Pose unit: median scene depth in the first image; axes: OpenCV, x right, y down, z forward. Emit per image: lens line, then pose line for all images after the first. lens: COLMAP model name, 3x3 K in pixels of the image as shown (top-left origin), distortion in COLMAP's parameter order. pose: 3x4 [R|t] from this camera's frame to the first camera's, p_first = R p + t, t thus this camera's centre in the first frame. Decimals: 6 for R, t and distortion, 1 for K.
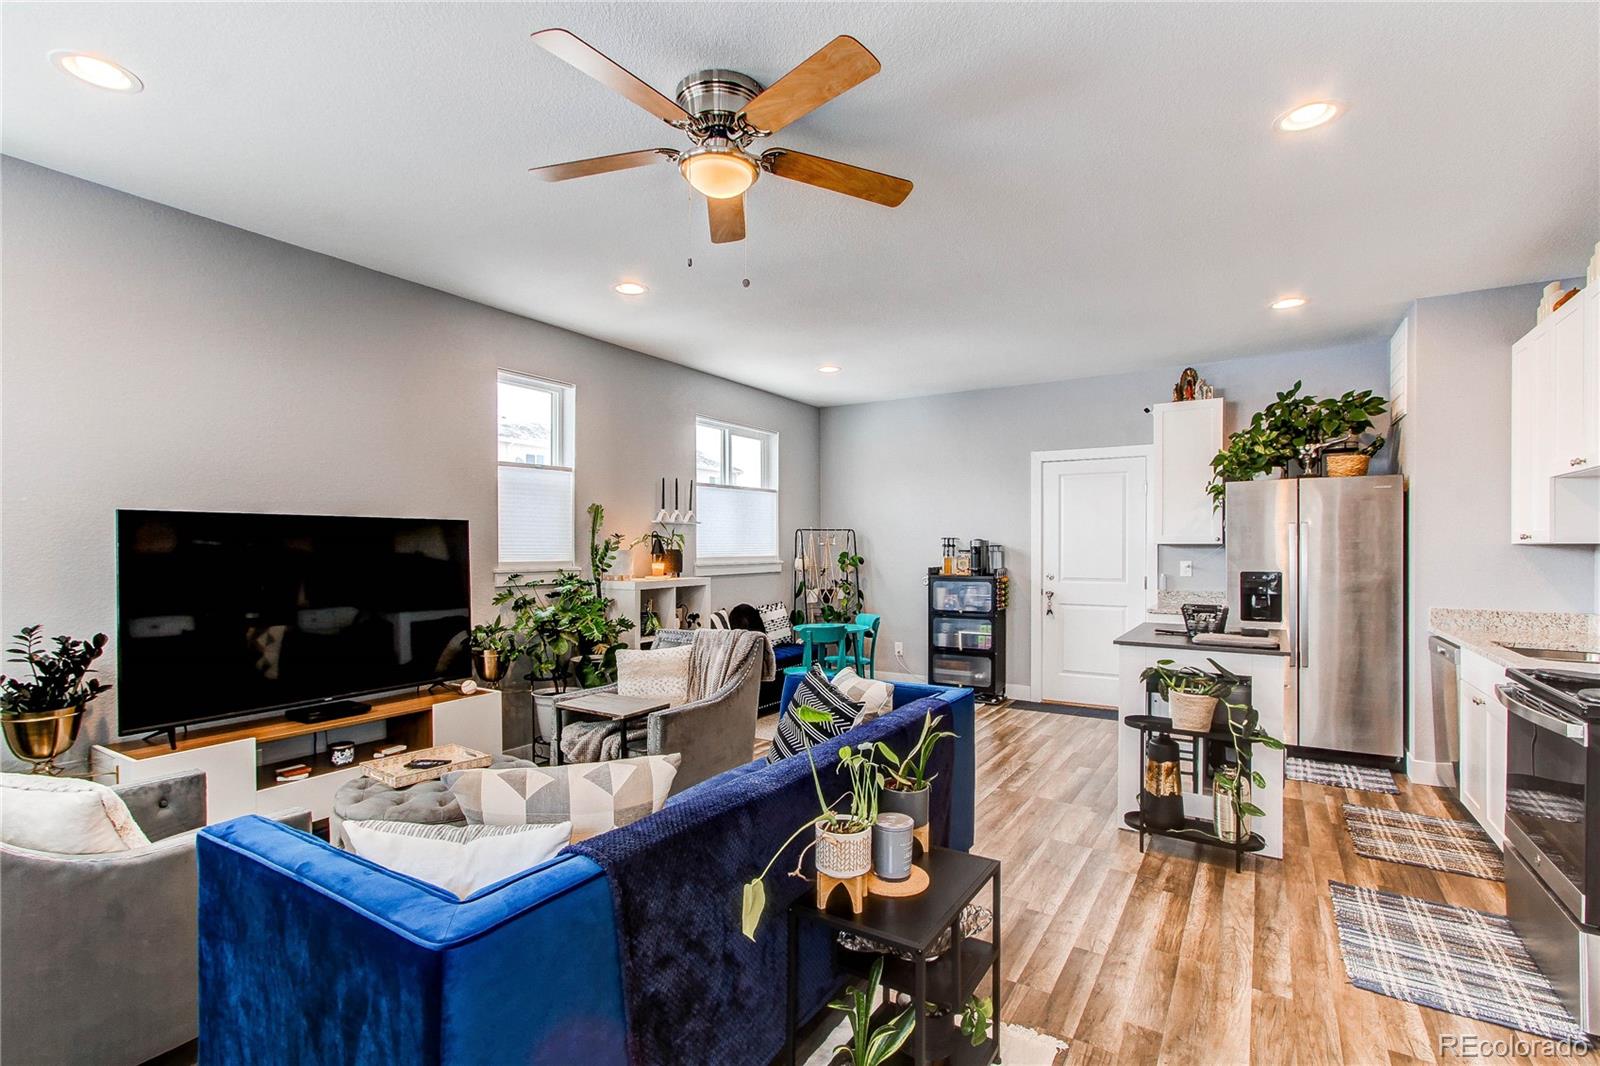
lens RADIAL K [[747.9, 0, 803.4], [0, 747.9, 548.4], [0, 0, 1]] dist [-0.002987, 0.003733]
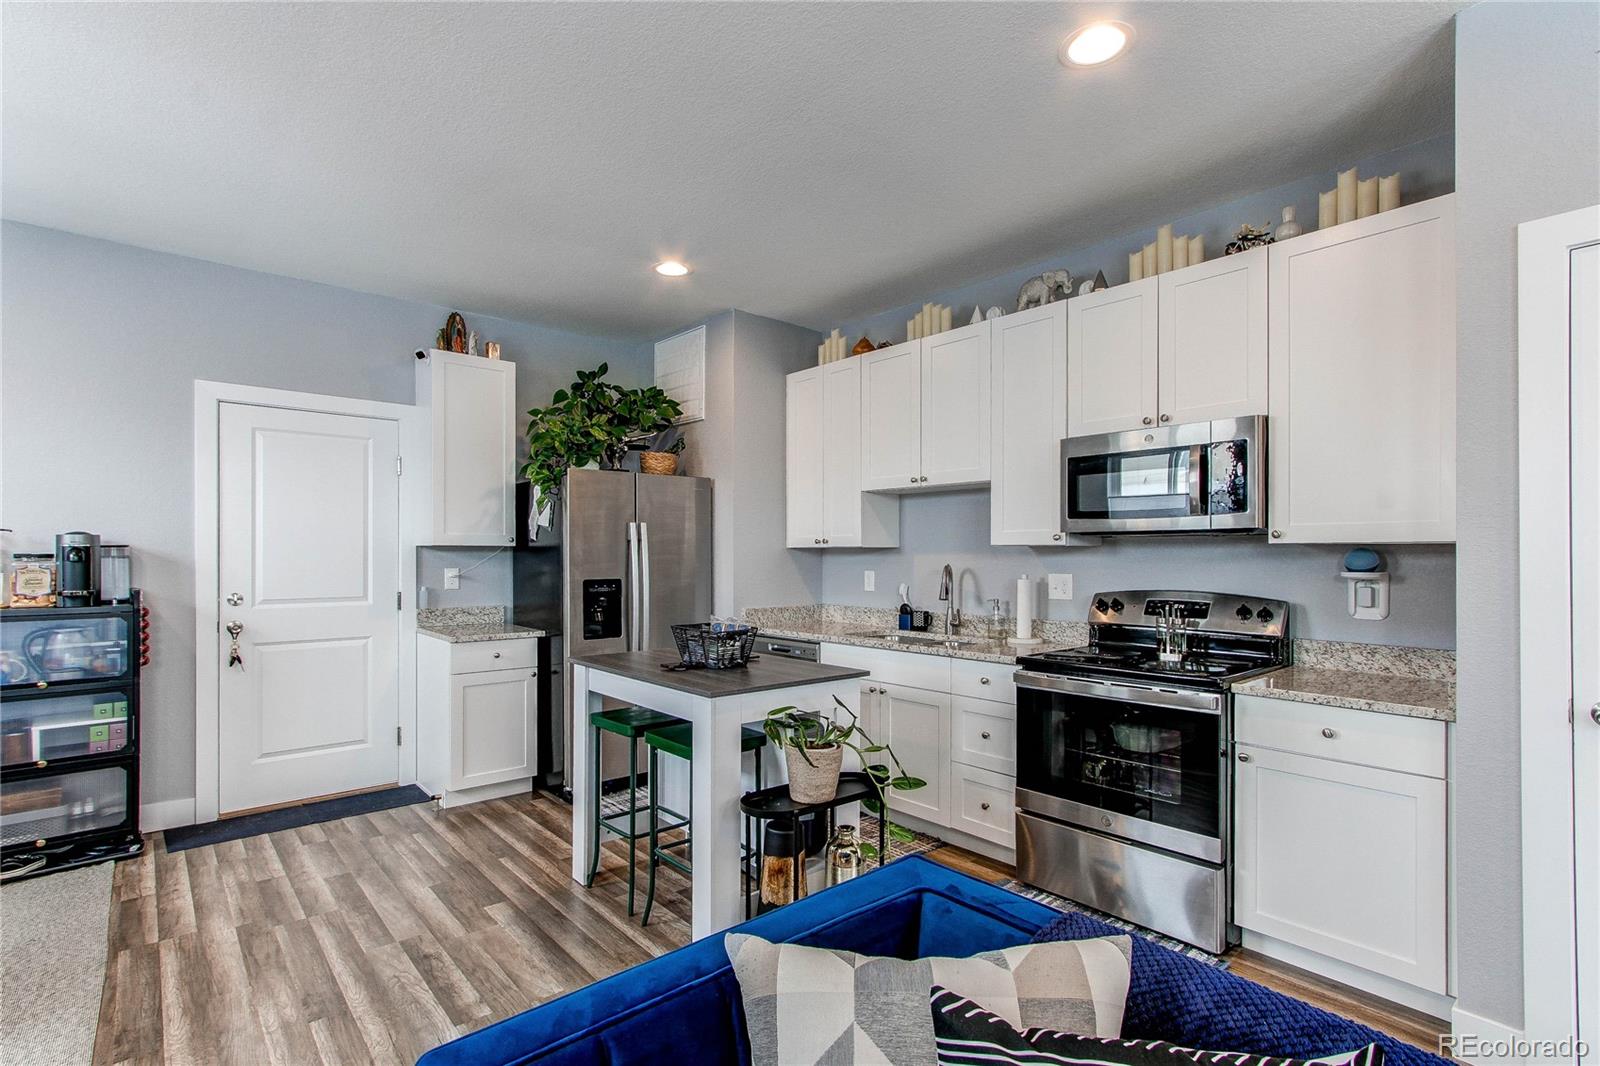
lens RADIAL K [[747.9, 0, 779.8], [0, 747.9, 556.4], [0, 0, 1]] dist [-0.002987, 0.003733]
pose [[0.310110, -0.002790, 0.950696, -0.101676], [0.000977, 0.999996, 0.002616, 0.003253], [-0.950700, 0.000118, 0.310112, 0.444479]]
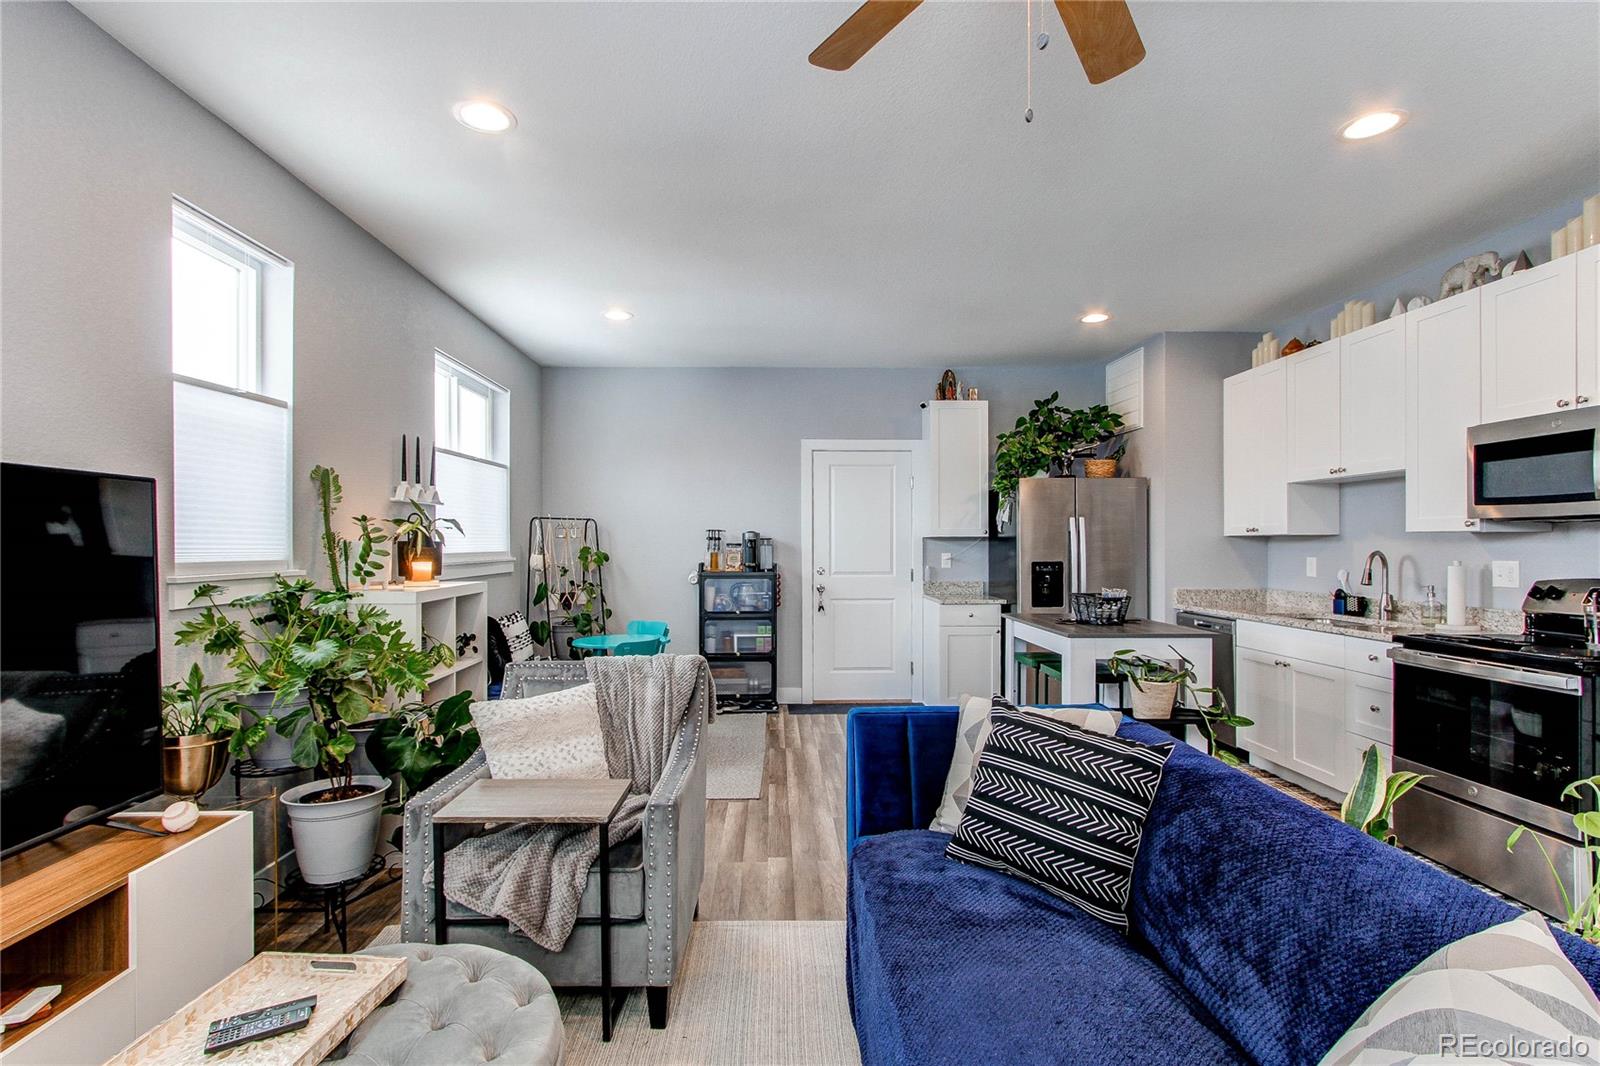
lens RADIAL K [[747.9, 0, 797.4], [0, 747.9, 540.9], [0, 0, 1]] dist [-0.002987, 0.003733]
pose [[0.837475, 0.000724, 0.546475, -0.236696], [0.003205, 0.999975, -0.006237, 0.005619], [-0.546466, 0.006975, 0.837452, 0.229047]]
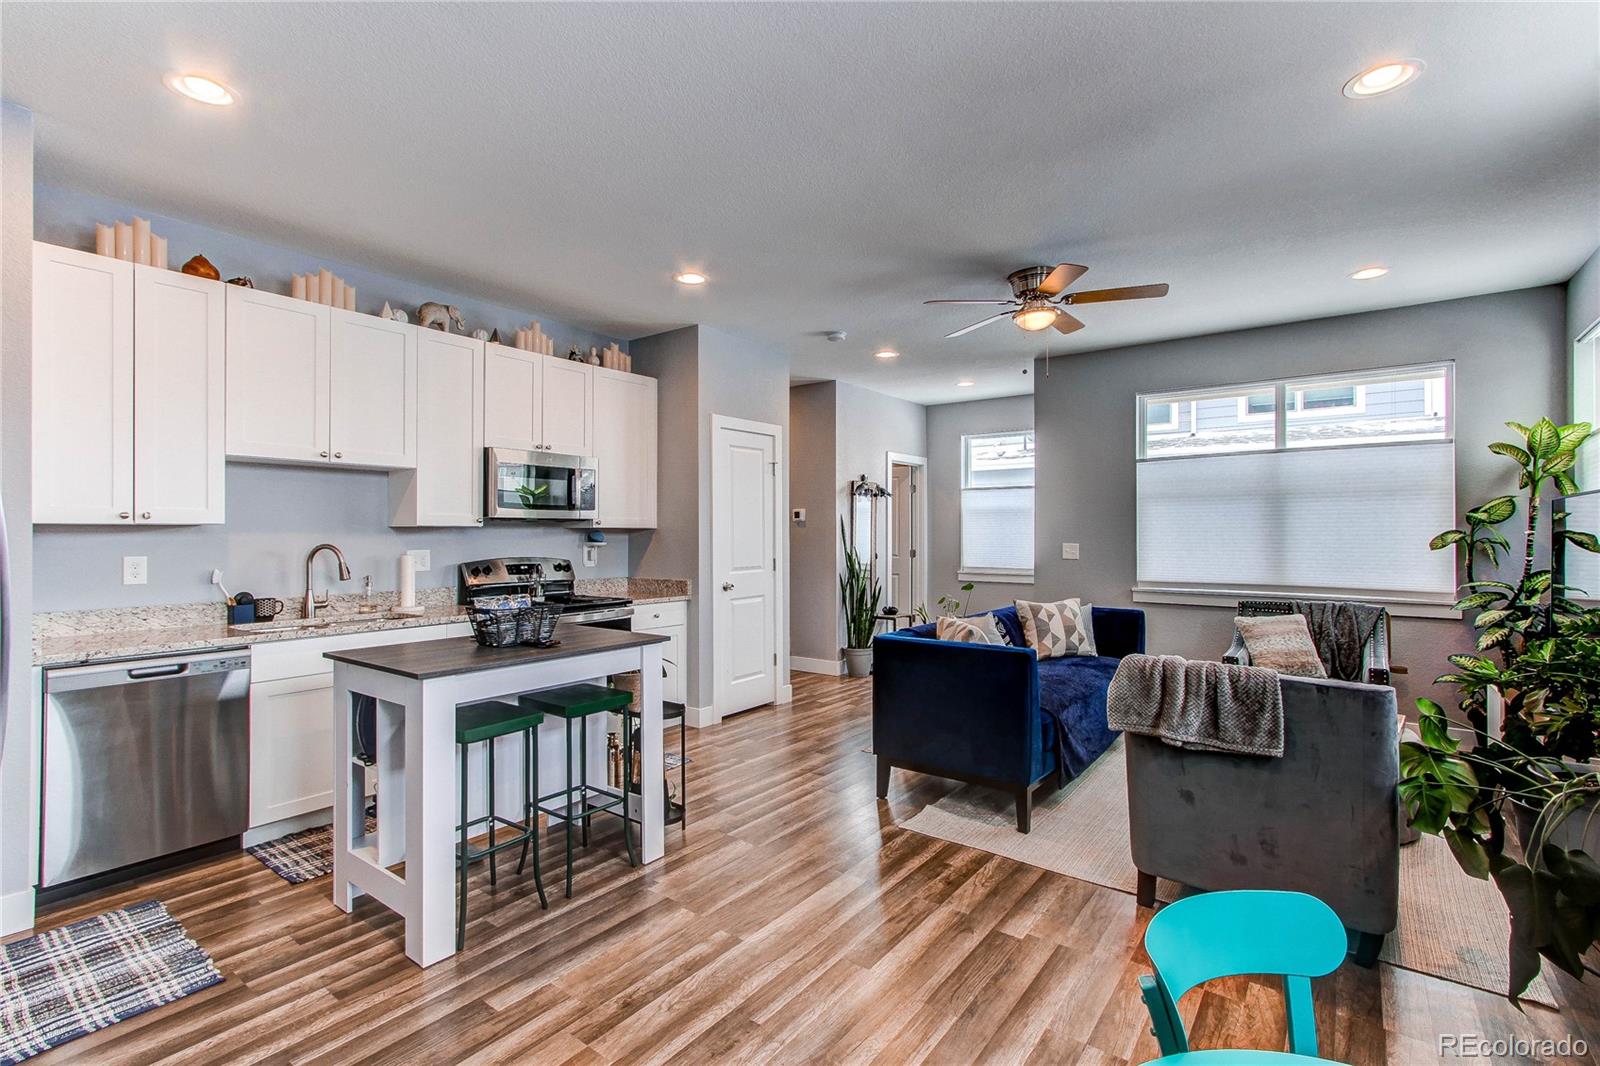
lens RADIAL K [[727.9, 0, 787.6], [0, 727.9, 529.0], [0, 0, 1]] dist [0.007215, 0.000203]
pose [[-0.993859, 0.001012, 0.110647, 0.112152], [0.000738, 0.999997, -0.002523, 0.001337], [-0.110649, -0.002426, -0.993857, 1.082850]]
